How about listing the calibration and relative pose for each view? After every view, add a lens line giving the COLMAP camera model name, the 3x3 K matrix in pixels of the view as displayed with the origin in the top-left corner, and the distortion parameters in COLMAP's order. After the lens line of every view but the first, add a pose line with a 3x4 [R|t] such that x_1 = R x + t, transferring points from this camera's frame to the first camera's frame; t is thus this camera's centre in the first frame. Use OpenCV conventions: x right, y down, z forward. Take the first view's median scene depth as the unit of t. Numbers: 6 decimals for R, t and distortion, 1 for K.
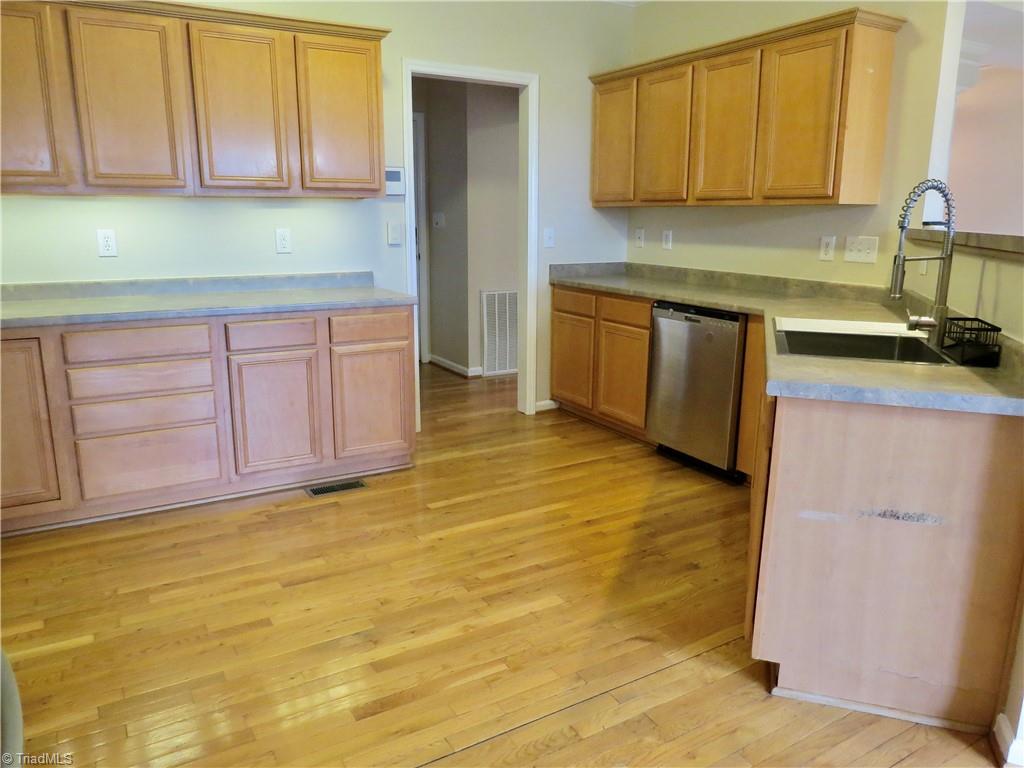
lens RADIAL K [[733.3, 0, 507.7], [0, 733.3, 382.8], [0, 0, 1]] dist [-0.020917, 0.000925]
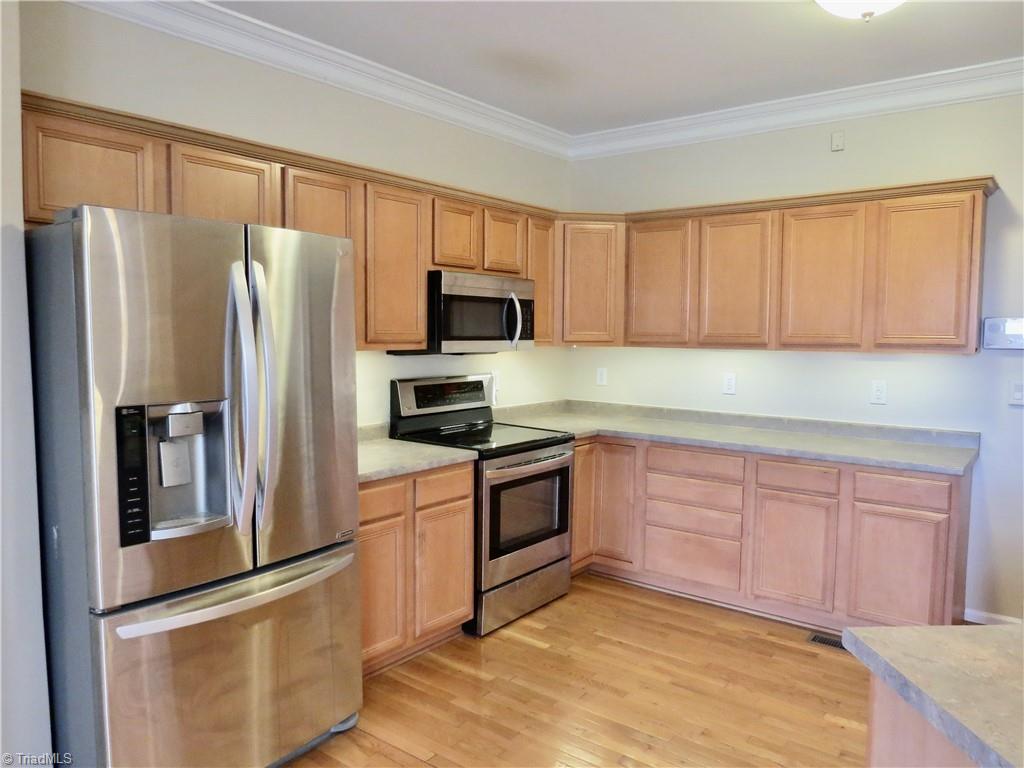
lens RADIAL K [[725.7, 0, 513.1], [0, 725.7, 389.0], [0, 0, 1]] dist [-0.023641, 0.003719]
pose [[0.371278, 0.069665, -0.925904, 0.532061], [-0.219104, 0.975594, -0.014454, -0.089640], [0.902300, 0.208236, 0.377481, 0.201254]]
